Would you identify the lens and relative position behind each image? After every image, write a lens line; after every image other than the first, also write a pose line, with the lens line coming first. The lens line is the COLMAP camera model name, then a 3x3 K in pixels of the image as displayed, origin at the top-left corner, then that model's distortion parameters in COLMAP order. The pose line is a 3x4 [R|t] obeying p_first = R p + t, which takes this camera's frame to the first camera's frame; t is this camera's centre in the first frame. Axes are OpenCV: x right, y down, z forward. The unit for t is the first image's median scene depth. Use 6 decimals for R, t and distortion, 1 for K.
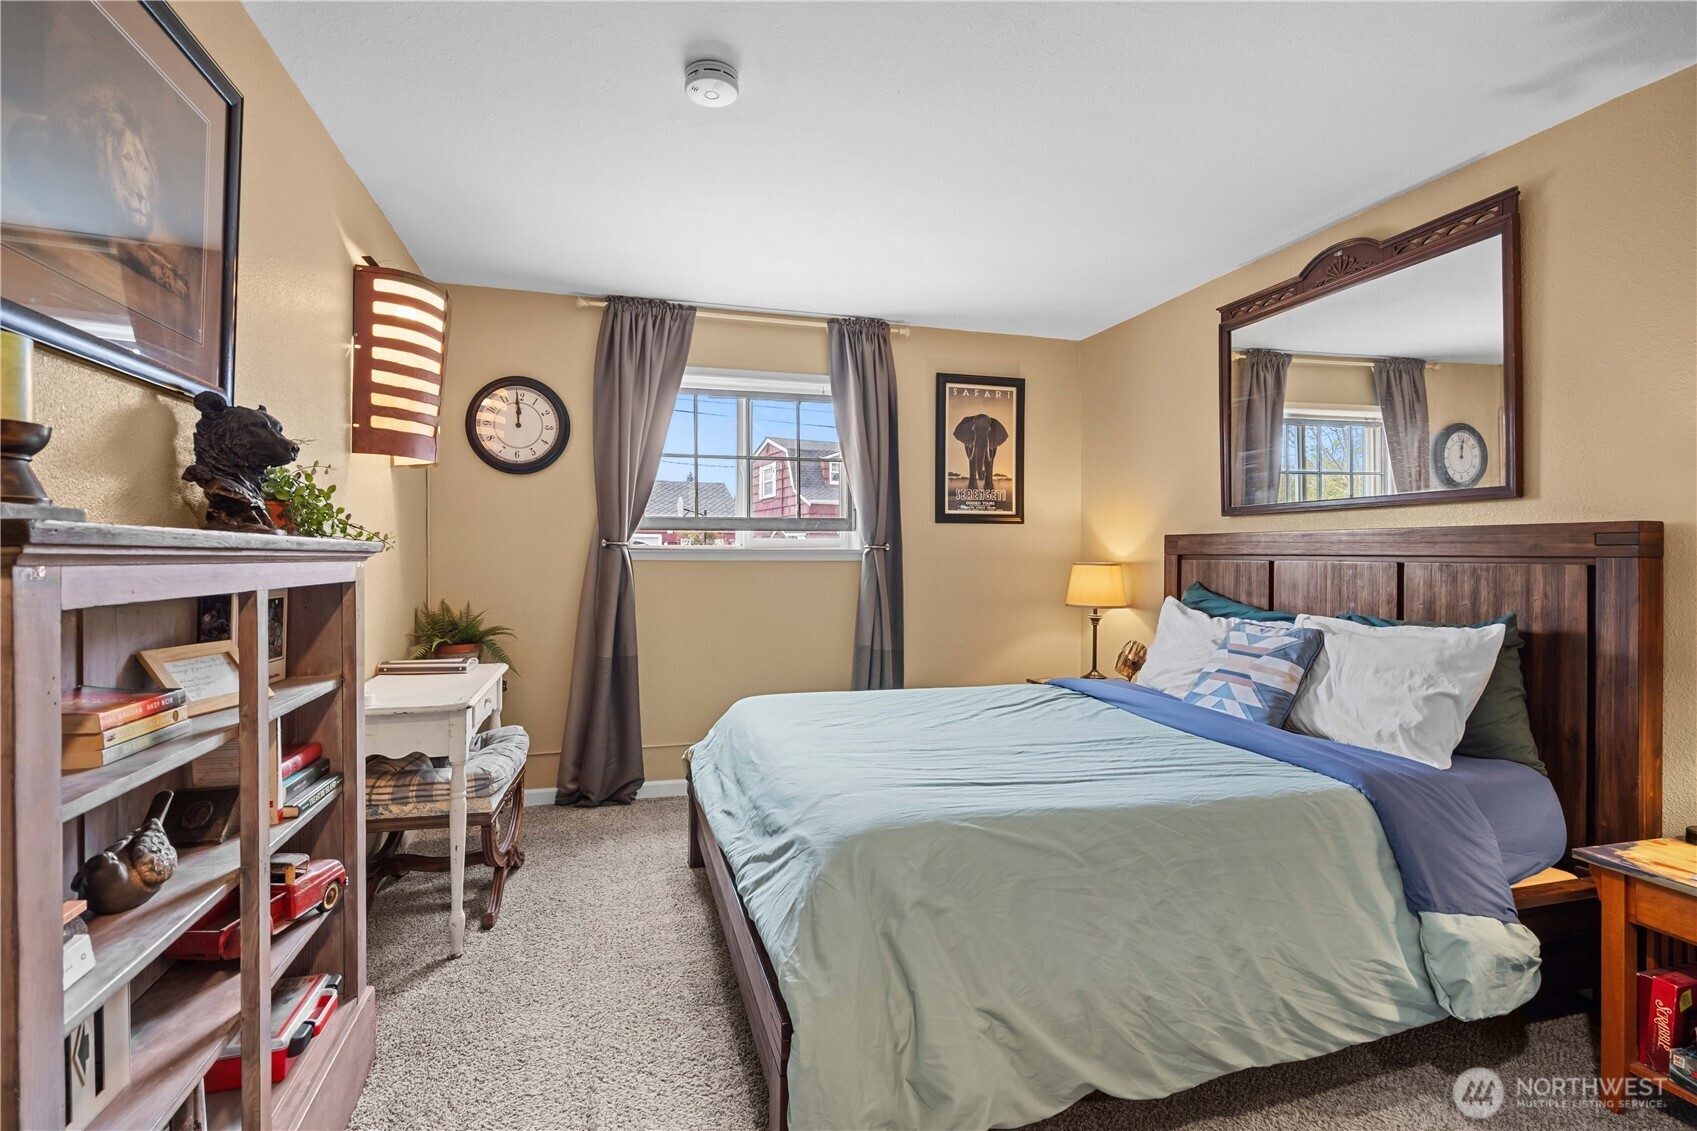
lens RADIAL K [[792.0, 0, 841.6], [0, 792.0, 556.3], [0, 0, 1]] dist [-0.000765, -0.000025]
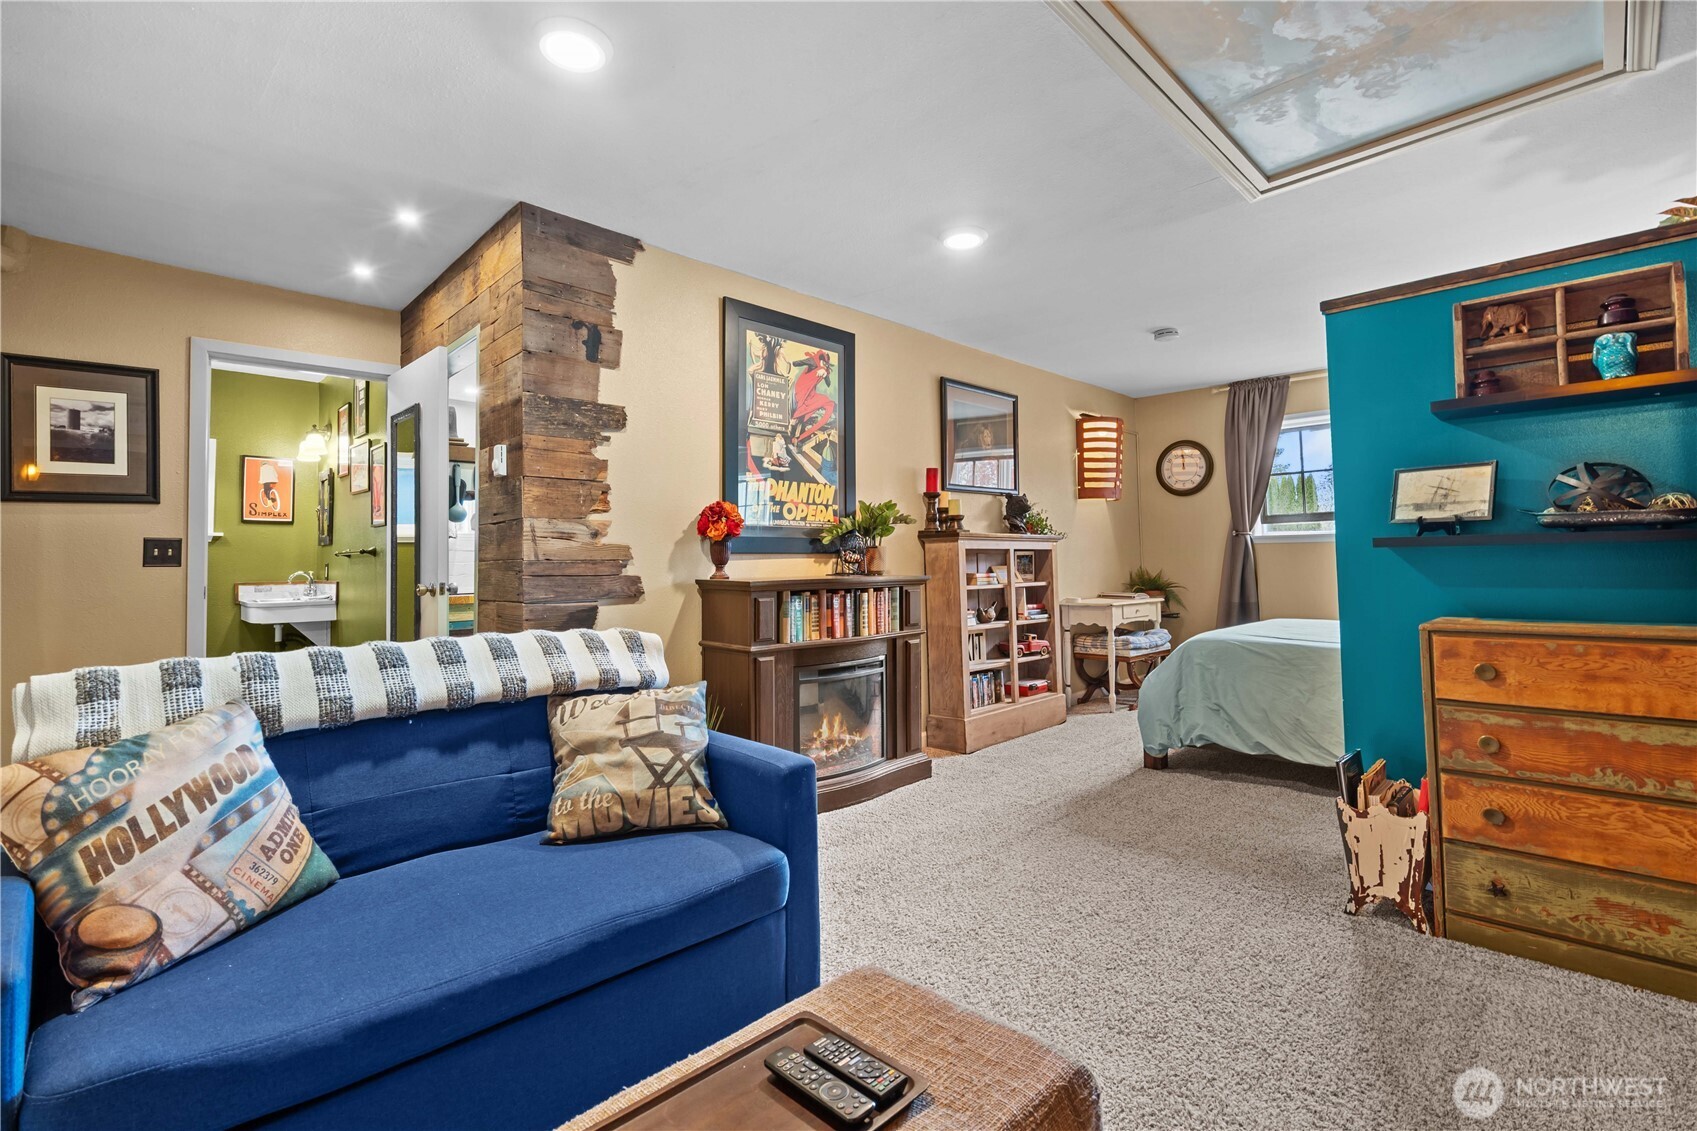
lens RADIAL K [[792.0, 0, 841.6], [0, 792.0, 556.3], [0, 0, 1]] dist [-0.000765, -0.000025]
pose [[0.507321, -0.023217, -0.861444, 1.033803], [0.020587, 0.999678, -0.014818, 0.057797], [0.861511, -0.010217, 0.507636, -0.786635]]
